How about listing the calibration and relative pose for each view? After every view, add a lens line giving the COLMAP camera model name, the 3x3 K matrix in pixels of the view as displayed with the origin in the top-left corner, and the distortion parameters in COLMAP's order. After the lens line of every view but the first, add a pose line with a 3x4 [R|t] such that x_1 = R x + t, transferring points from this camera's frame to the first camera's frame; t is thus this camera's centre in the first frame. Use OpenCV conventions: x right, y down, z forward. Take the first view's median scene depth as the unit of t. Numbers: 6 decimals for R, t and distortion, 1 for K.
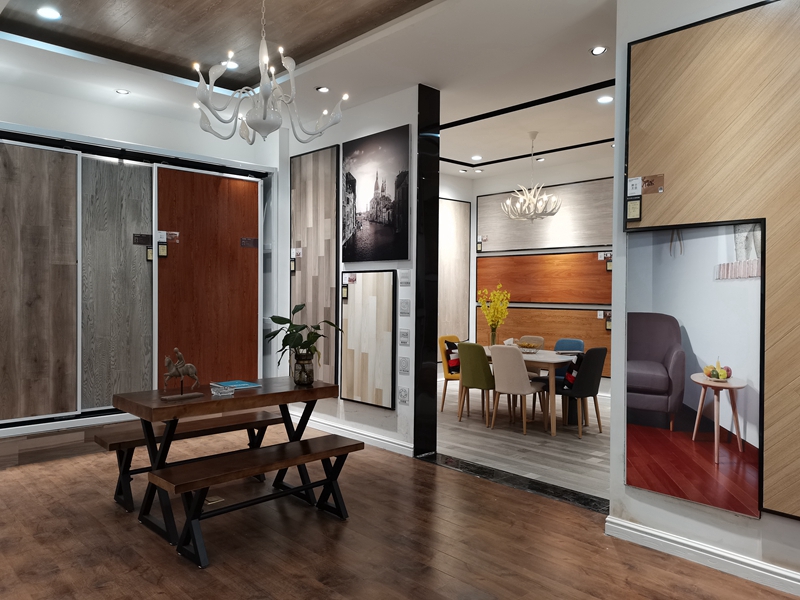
lens RADIAL K [[604.1, 0, 399.4], [0, 604.1, 298.7], [0, 0, 1]] dist [0.055763, -0.050918]
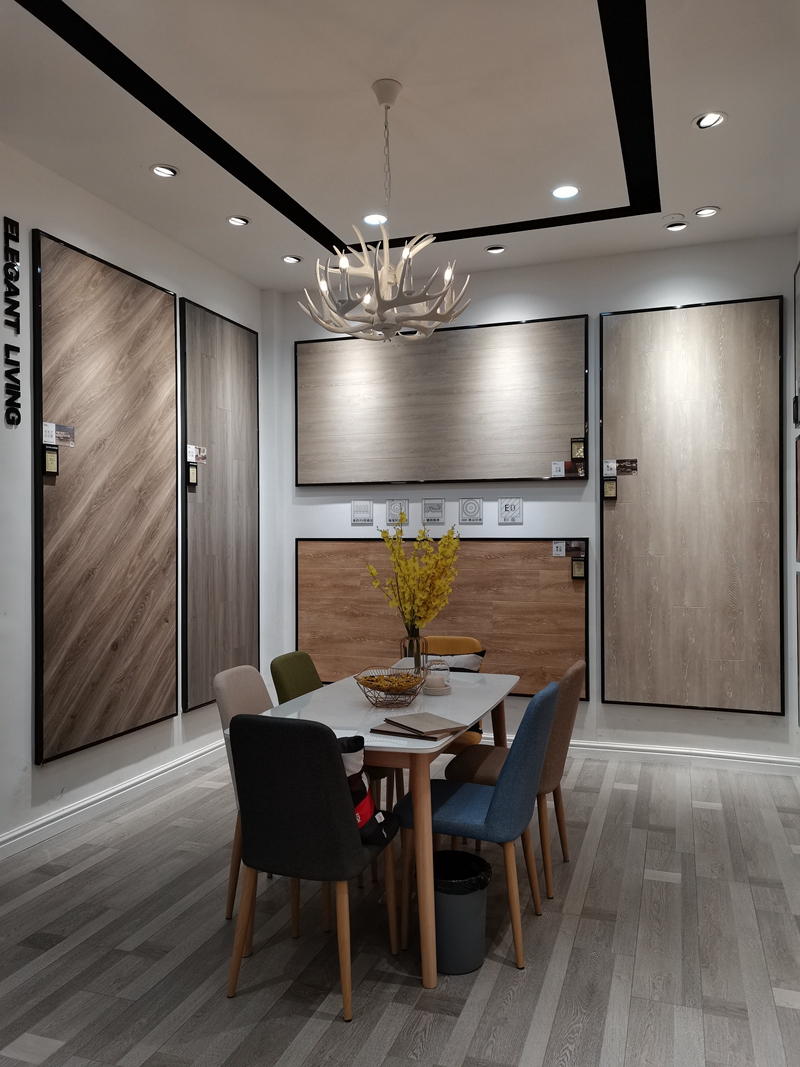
lens RADIAL K [[805.7, 0, 400.2], [0, 805.7, 533.0], [0, 0, 1]] dist [0.055763, -0.050918]
pose [[0.459312, -0.002847, -0.888271, 0.464742], [-0.005698, 0.999965, -0.006152, -0.008042], [0.888257, 0.007887, 0.459279, 0.567865]]
